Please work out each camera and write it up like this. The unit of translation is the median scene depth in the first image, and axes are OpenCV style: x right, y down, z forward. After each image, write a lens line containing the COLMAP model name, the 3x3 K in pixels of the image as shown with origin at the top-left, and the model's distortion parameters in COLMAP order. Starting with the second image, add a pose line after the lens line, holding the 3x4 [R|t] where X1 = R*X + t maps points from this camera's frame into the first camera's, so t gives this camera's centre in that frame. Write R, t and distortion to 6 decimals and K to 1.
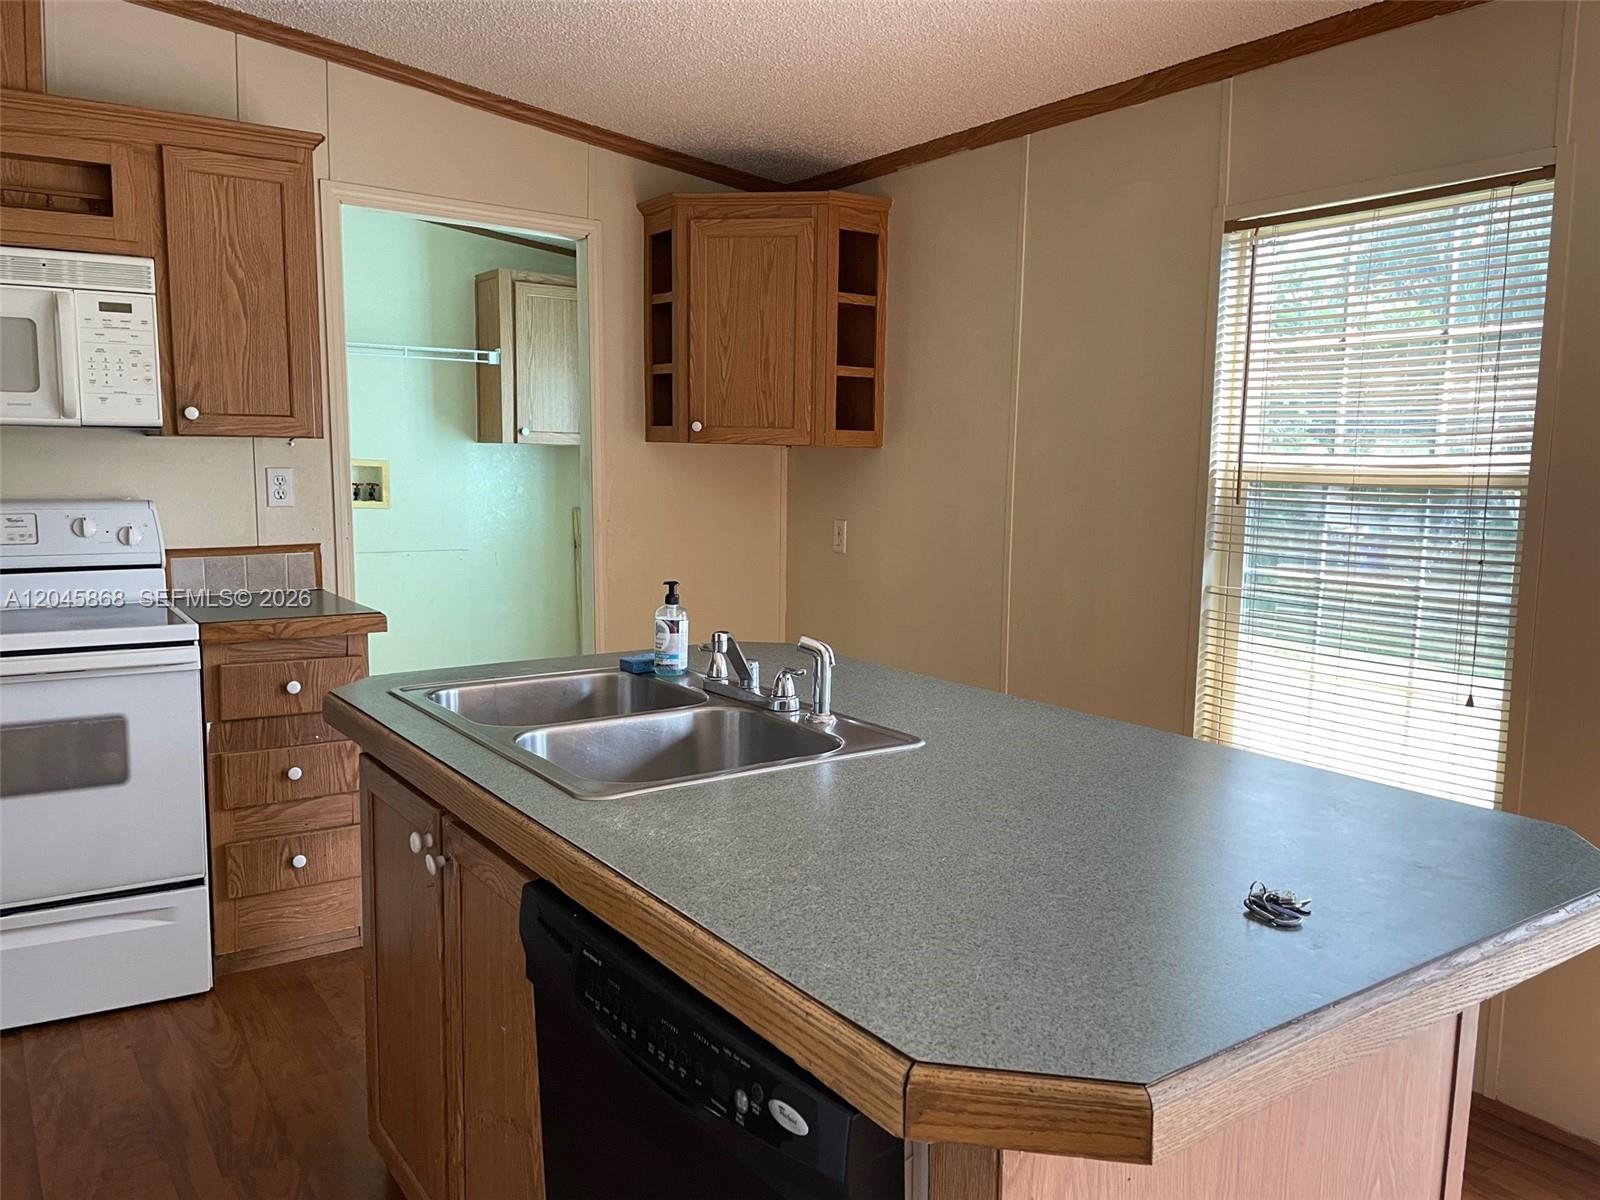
lens RADIAL K [[1214.3, 0, 810.8], [0, 1214.3, 599.6], [0, 0, 1]] dist [0.091737, -0.115501]
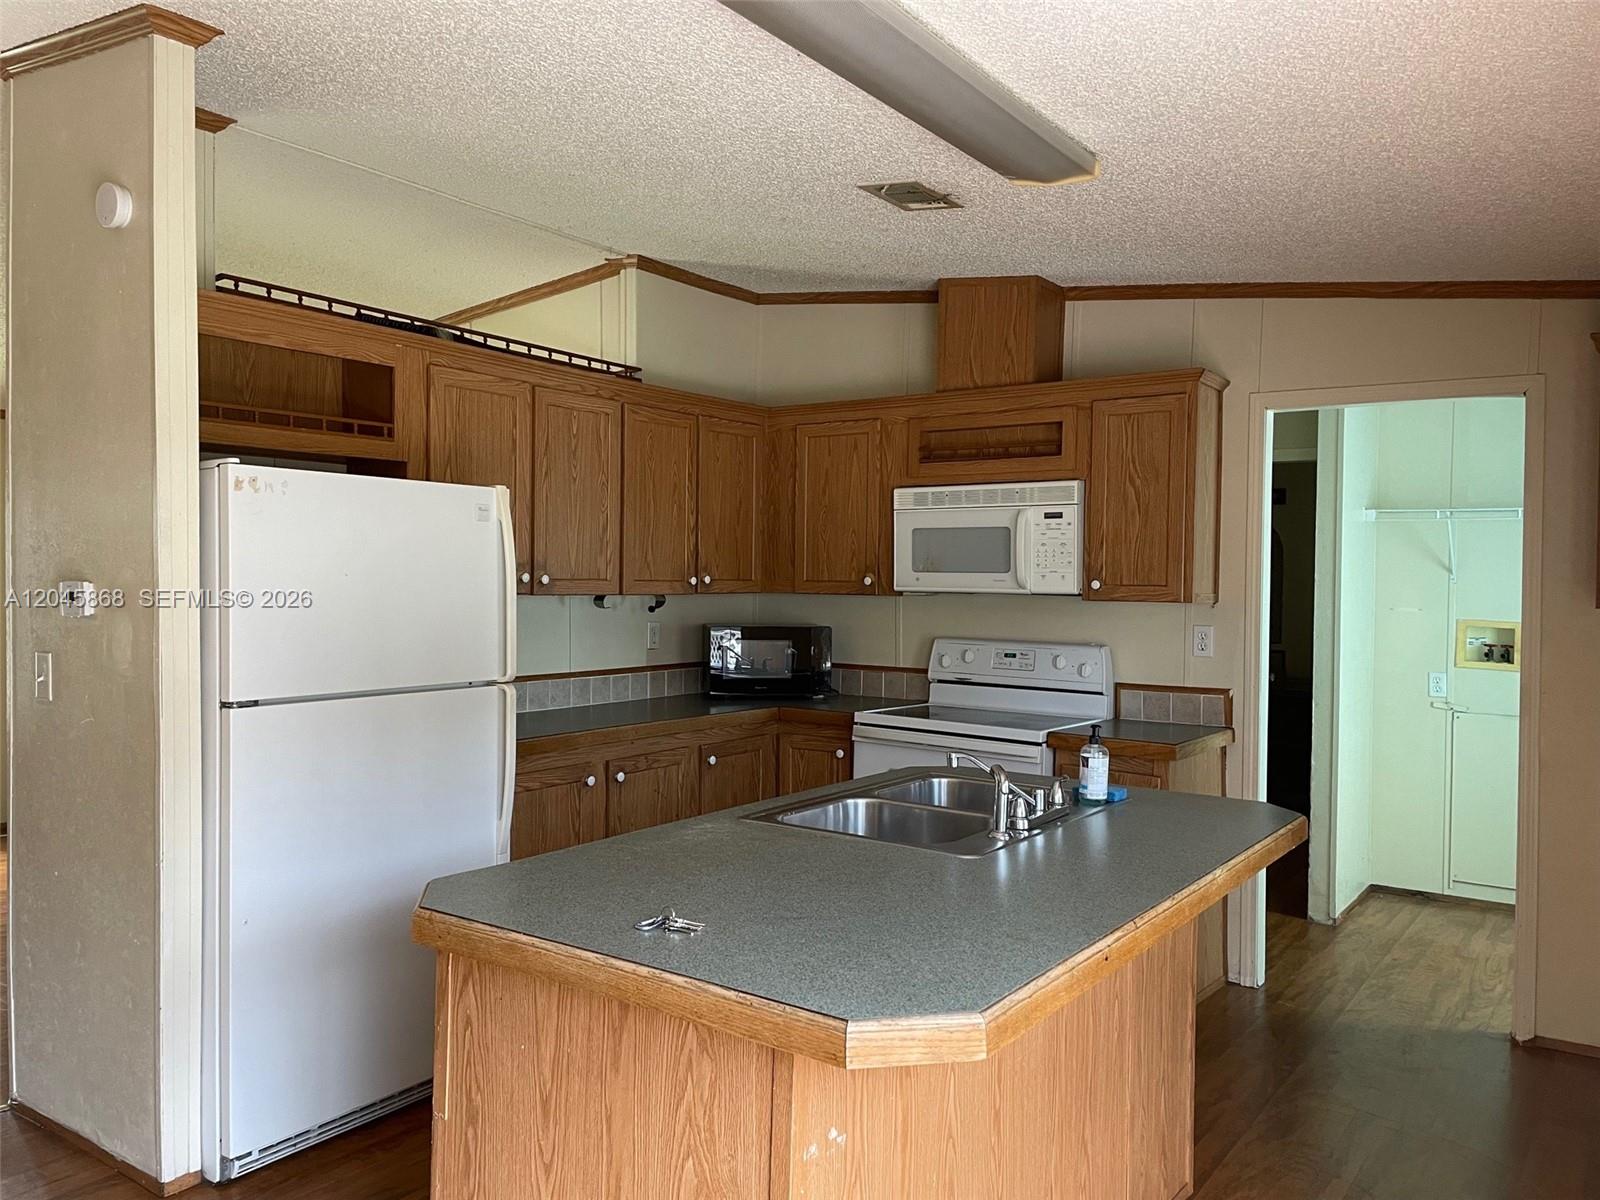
lens RADIAL K [[1214.3, 0, 803.8], [0, 1214.3, 599.1], [0, 0, 1]] dist [0.091737, -0.115501]
pose [[0.328560, 0.007925, -0.944450, 0.740185], [-0.124976, 0.991537, -0.035157, -0.047612], [0.936178, 0.129585, 0.326770, 0.253758]]
